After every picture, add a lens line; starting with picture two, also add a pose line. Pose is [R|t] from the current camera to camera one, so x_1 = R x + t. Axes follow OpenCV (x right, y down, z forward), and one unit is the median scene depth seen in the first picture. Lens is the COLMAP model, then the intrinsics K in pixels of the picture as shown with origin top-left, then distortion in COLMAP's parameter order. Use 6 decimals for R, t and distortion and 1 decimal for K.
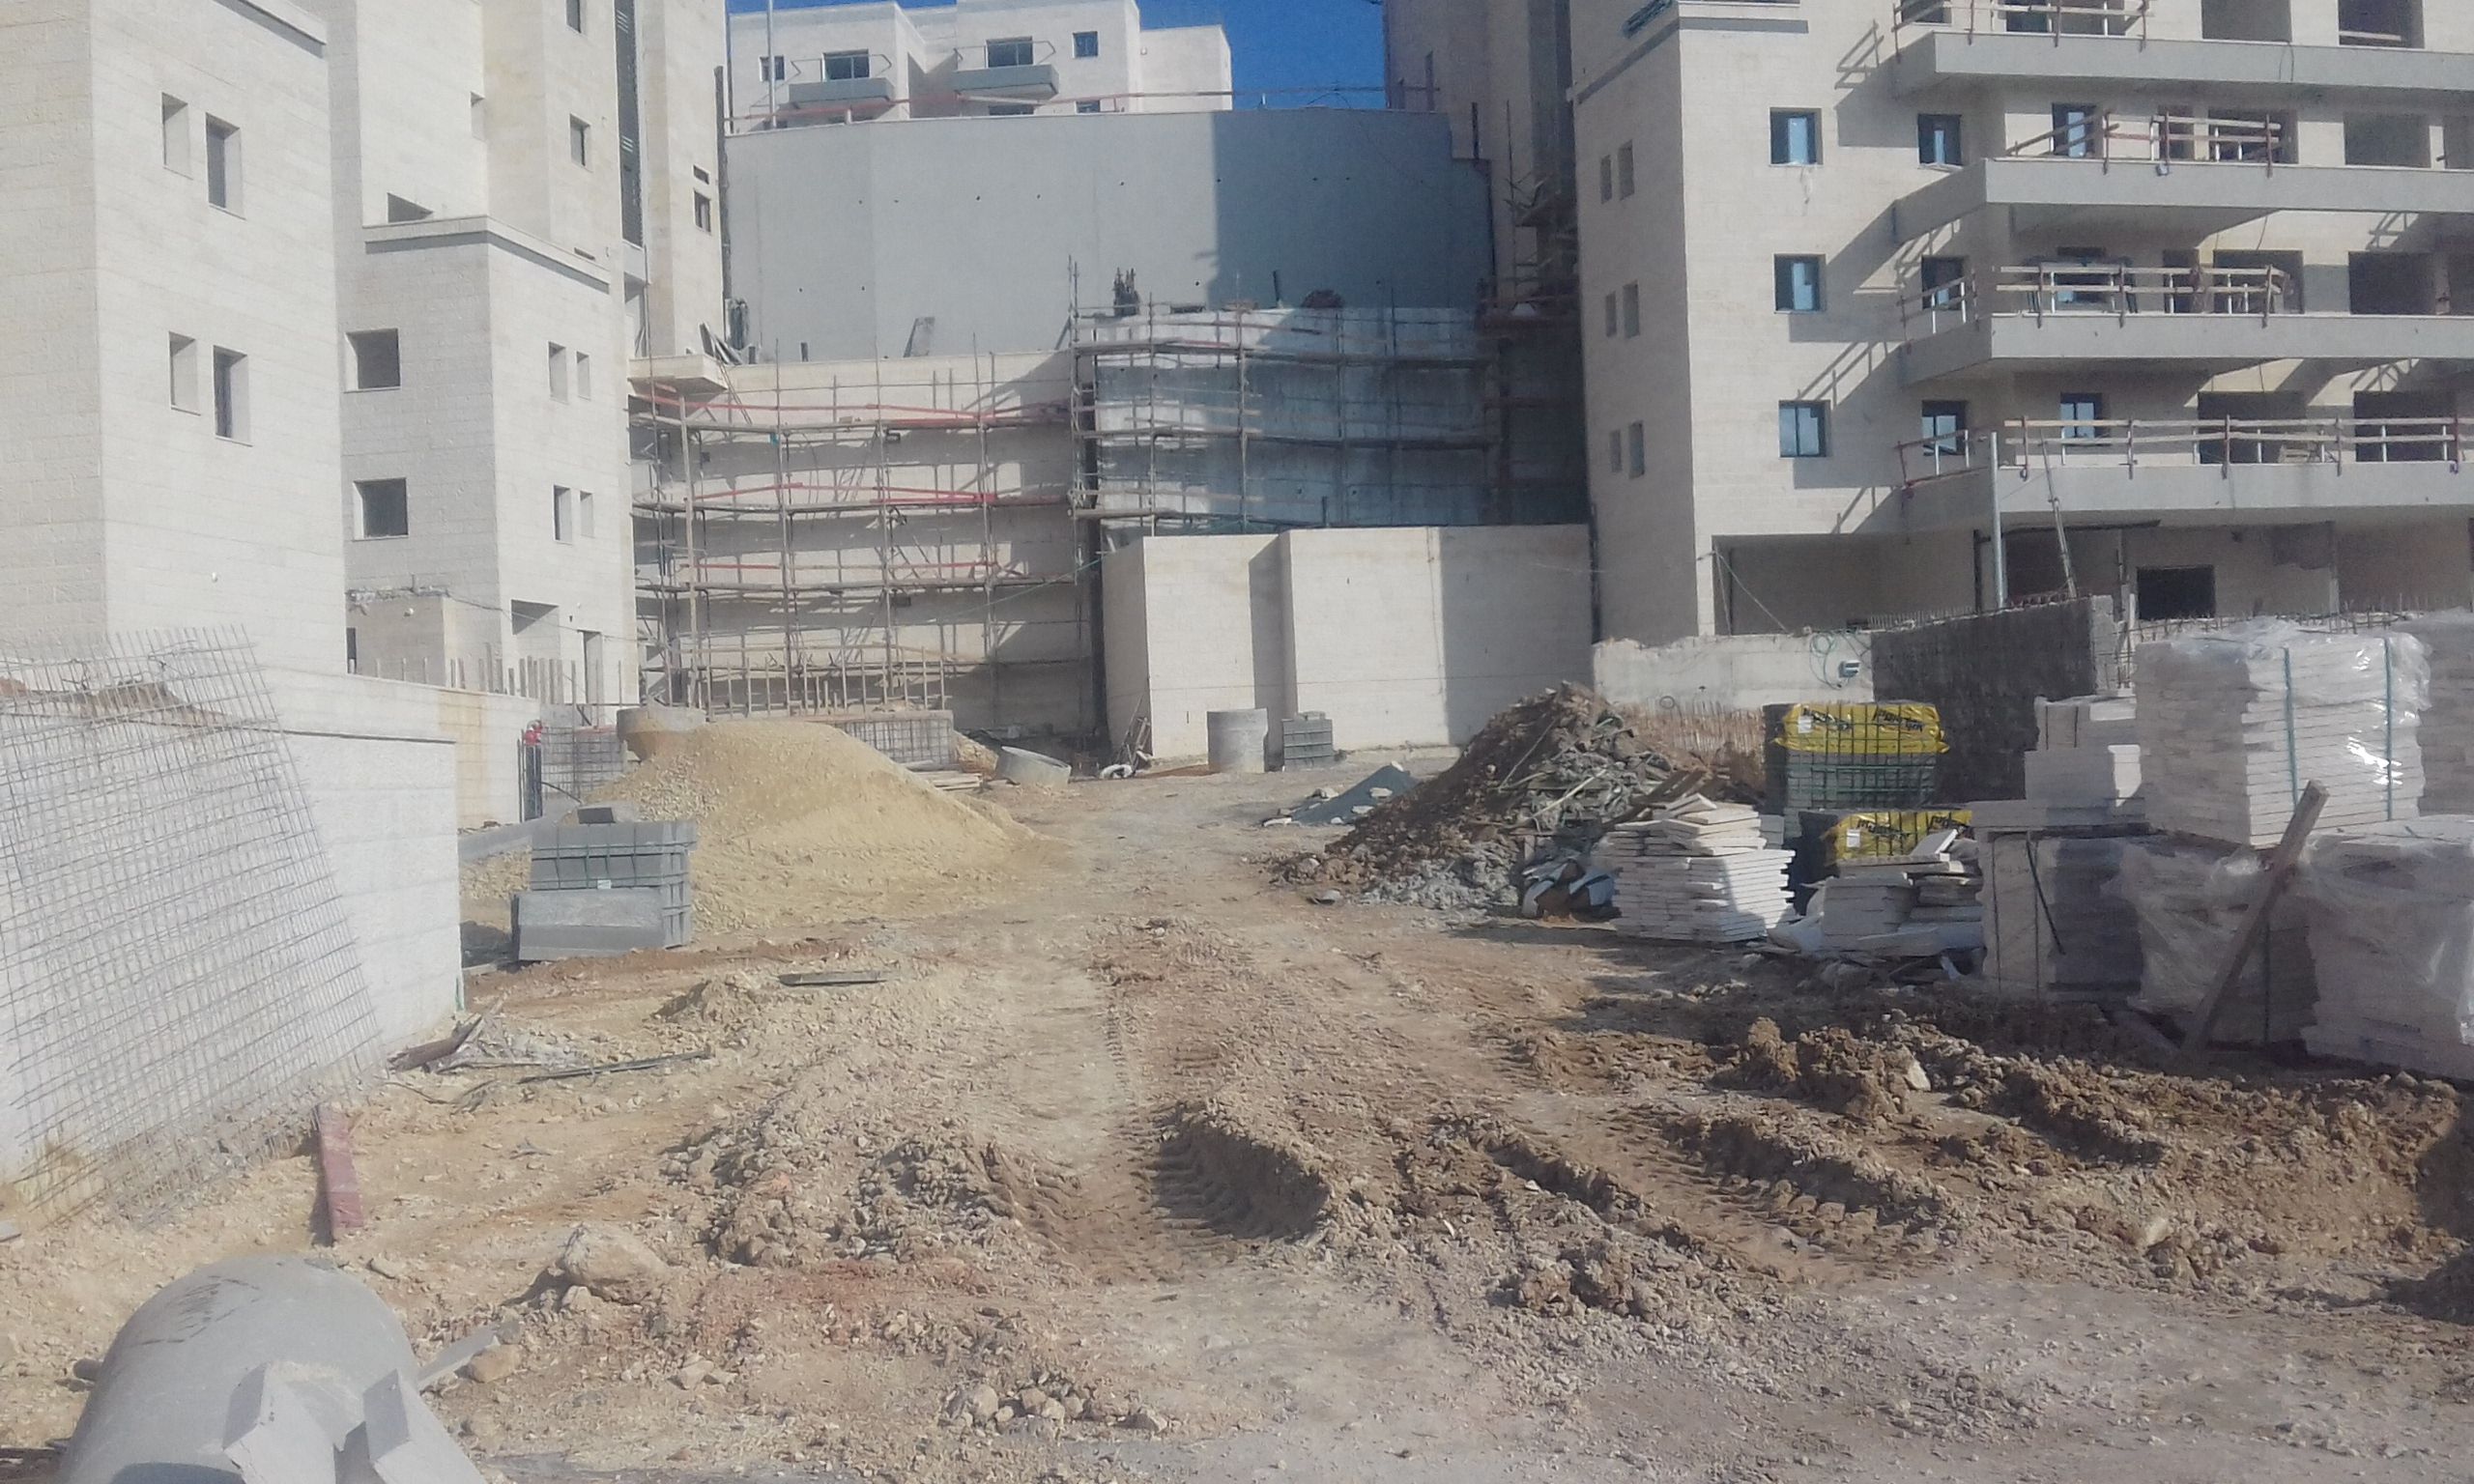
lens RADIAL K [[2323.7, 0, 1238.8], [0, 2323.7, 741.1], [0, 0, 1]] dist [0.060958, 0.000000]
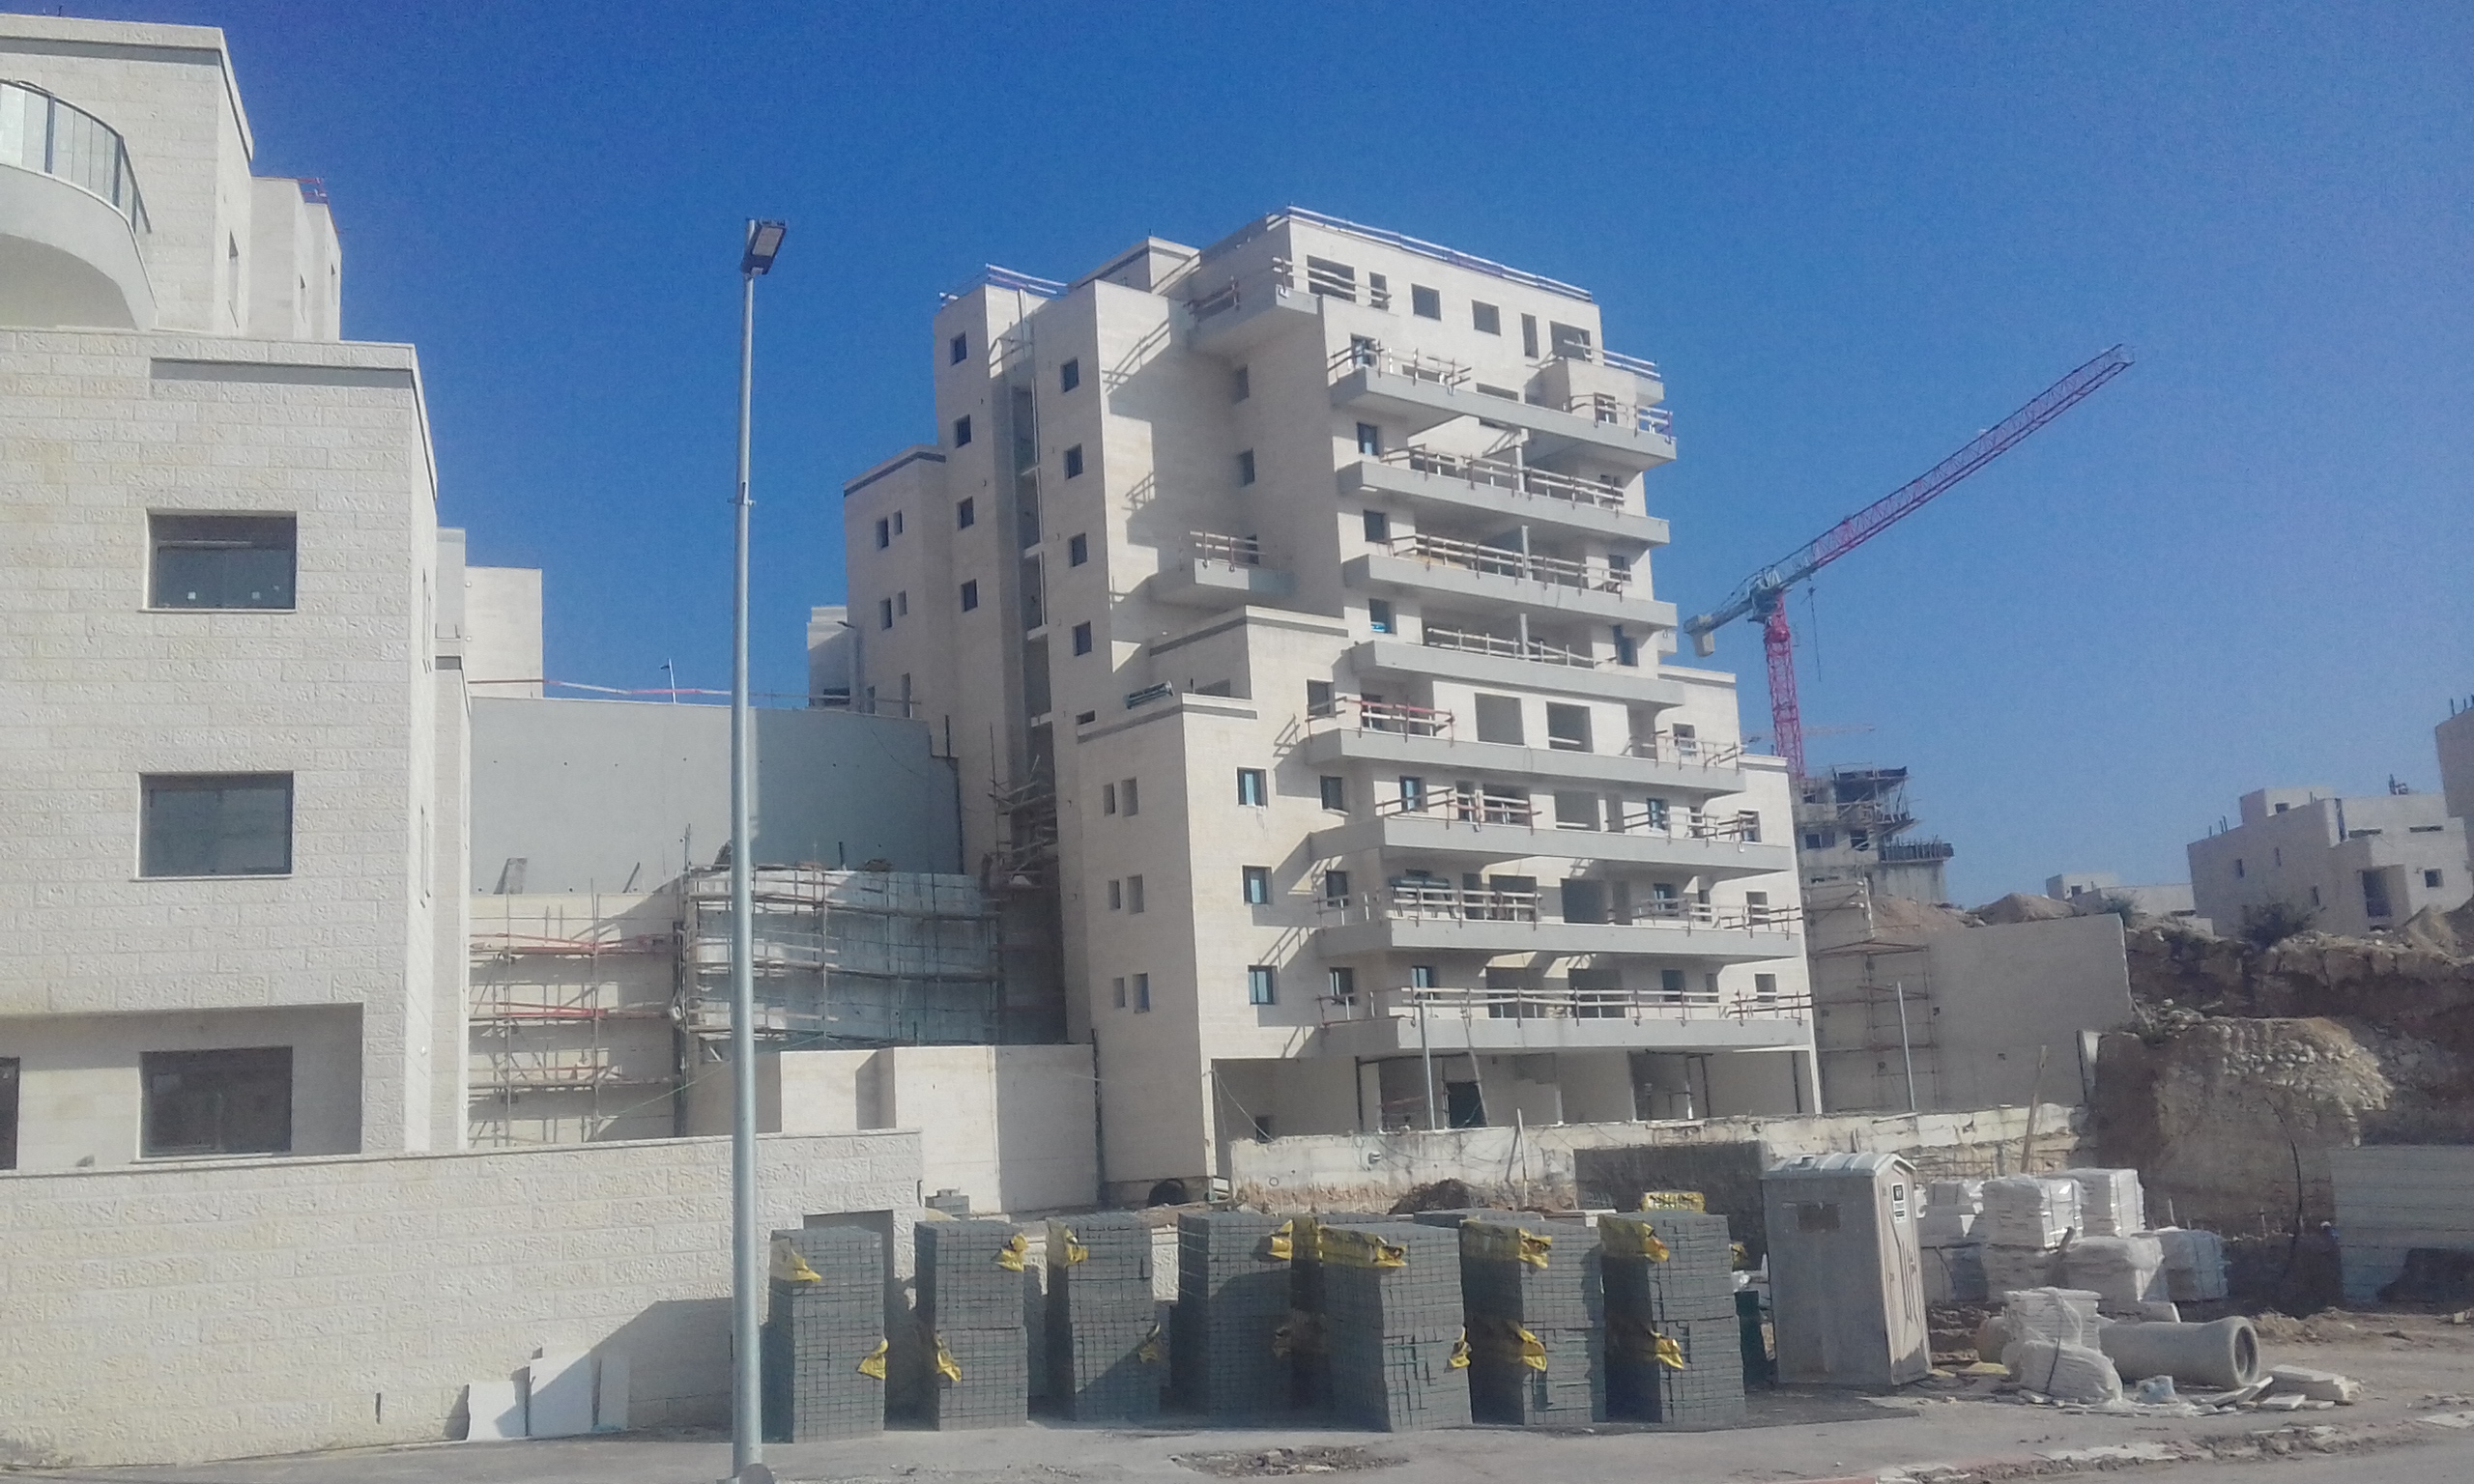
lens RADIAL K [[2323.7, 0, 1230.3], [0, 2323.7, 733.7], [0, 0, 1]] dist [0.060958, 0.000000]
pose [[0.904653, 0.069280, 0.420480, -0.382871], [0.014473, 0.981132, -0.192795, -0.008245], [-0.425903, 0.180498, 0.886582, -0.292658]]
